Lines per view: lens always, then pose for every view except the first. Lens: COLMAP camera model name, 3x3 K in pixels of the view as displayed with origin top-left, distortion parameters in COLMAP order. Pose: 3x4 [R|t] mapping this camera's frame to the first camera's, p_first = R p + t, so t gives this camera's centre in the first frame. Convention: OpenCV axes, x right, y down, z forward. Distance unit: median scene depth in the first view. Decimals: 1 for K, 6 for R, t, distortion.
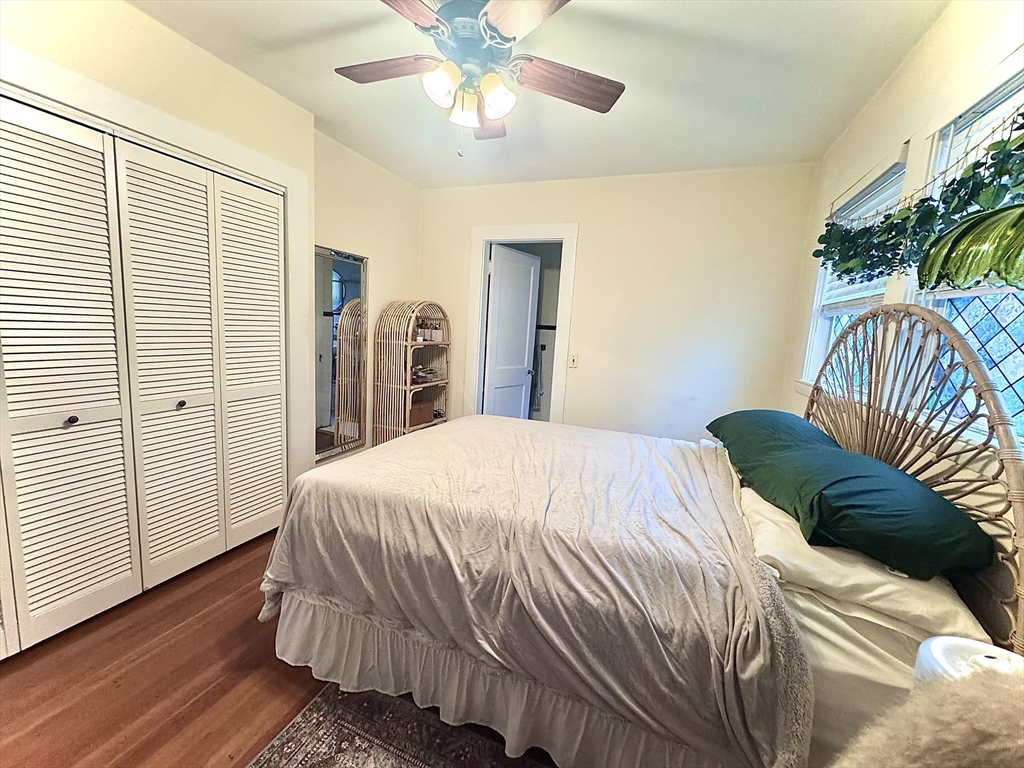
lens RADIAL K [[410.3, 0, 512.0], [0, 410.3, 384.0], [0, 0, 1]] dist [-0.000098, -0.000012]
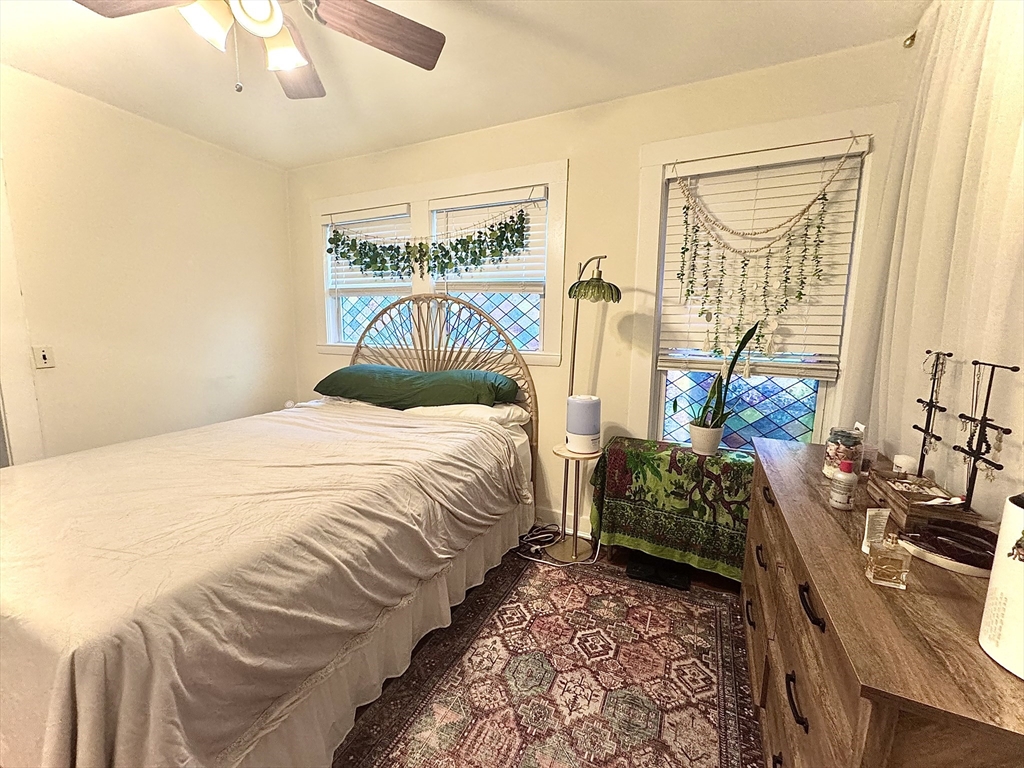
lens RADIAL K [[410.3, 0, 512.0], [0, 410.3, 384.0], [0, 0, 1]] dist [-0.000098, -0.000012]
pose [[0.060712, -0.199431, 0.978029, -1.040569], [0.129591, 0.973118, 0.190385, -0.101267], [-0.989707, 0.115186, 0.084924, 0.513279]]
